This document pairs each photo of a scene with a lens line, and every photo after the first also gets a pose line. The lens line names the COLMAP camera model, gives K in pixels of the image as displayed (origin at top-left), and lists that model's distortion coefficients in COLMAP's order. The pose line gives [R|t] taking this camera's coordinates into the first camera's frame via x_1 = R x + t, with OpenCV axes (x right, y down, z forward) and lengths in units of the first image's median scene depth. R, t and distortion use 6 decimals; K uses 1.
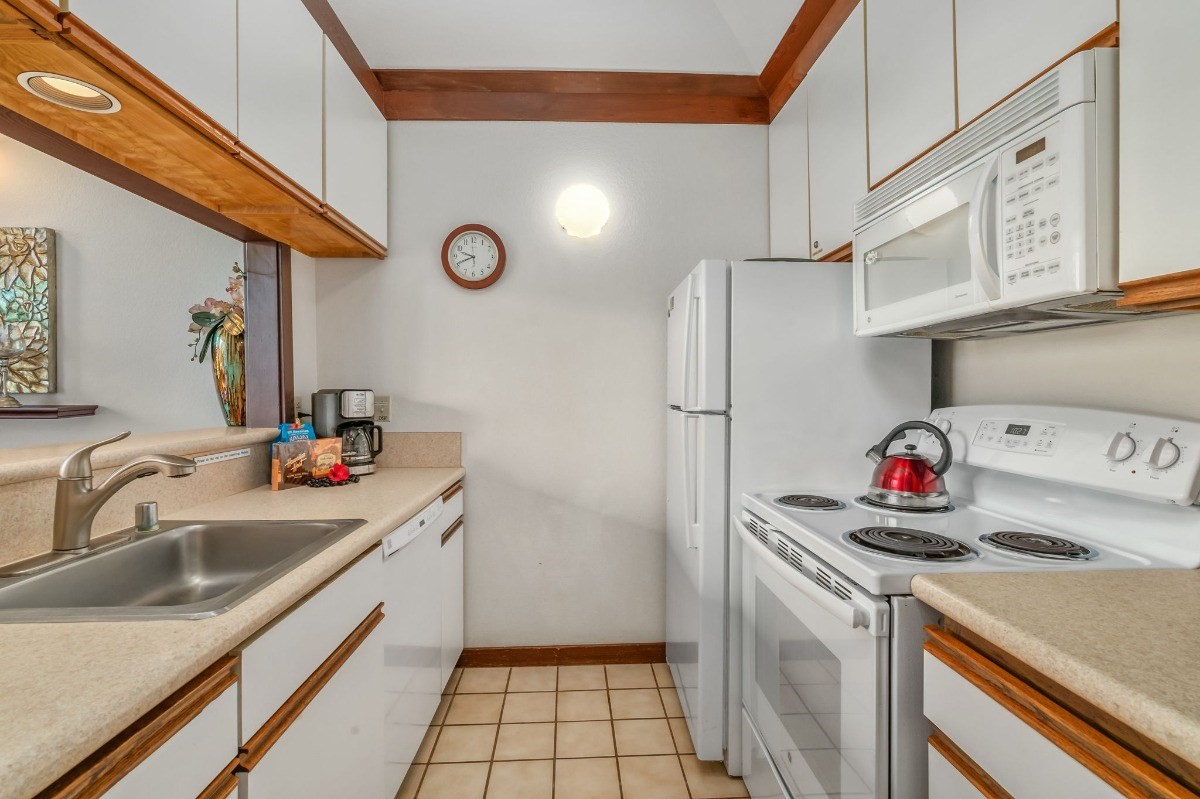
lens RADIAL K [[551.7, 0, 600.0], [0, 551.7, 399.5], [0, 0, 1]] dist [-0.008758, 0.000042]
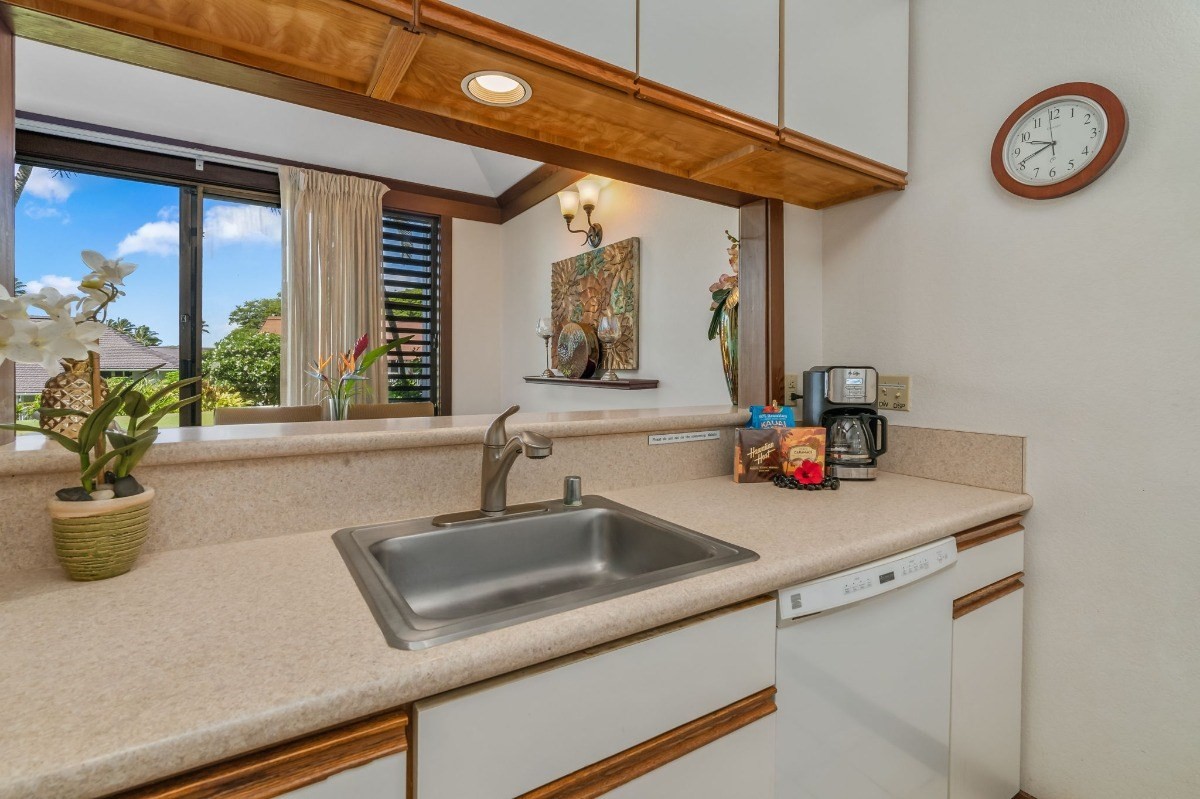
lens RADIAL K [[552.9, 0, 594.4], [0, 552.9, 374.5], [0, 0, 1]] dist [-0.005690, 0.000314]
pose [[0.504135, 0.012218, -0.863538, 0.040432], [-0.020714, 0.999783, 0.002052, -0.001325], [0.863376, 0.016852, 0.504279, 0.316905]]
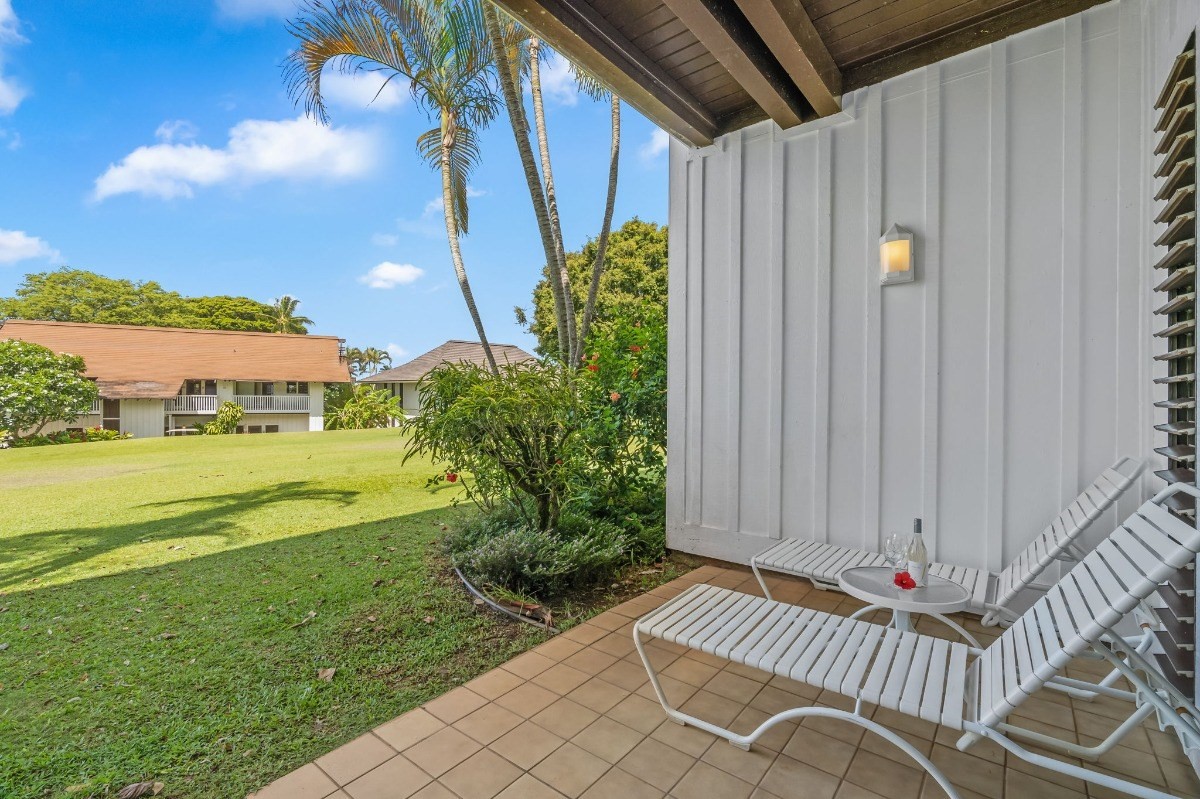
lens RADIAL K [[543.8, 0, 593.2], [0, 543.8, 396.9], [0, 0, 1]] dist [-0.019097, 0.010652]
pose [[0.755695, 0.011347, -0.654825, -2.179416], [-0.018965, 0.999810, -0.004561, 0.041948], [0.654649, 0.015866, 0.755767, -0.591981]]
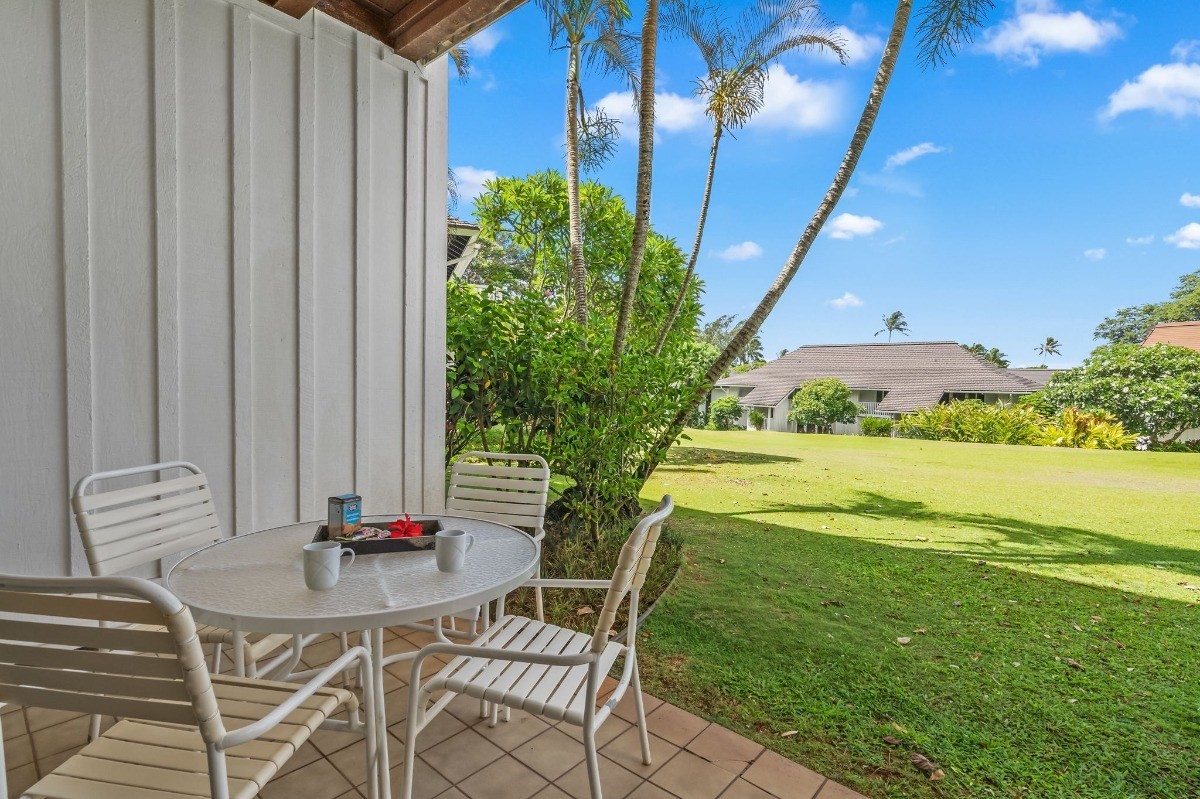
lens RADIAL K [[568.1, 0, 602.6], [0, 568.1, 410.0], [0, 0, 1]] dist [-0.004246, 0.000084]
pose [[-0.686605, 0.023225, -0.726660, -2.233298], [-0.030867, 0.997657, 0.061052, 0.045470], [0.726375, 0.064349, -0.684279, -0.224144]]
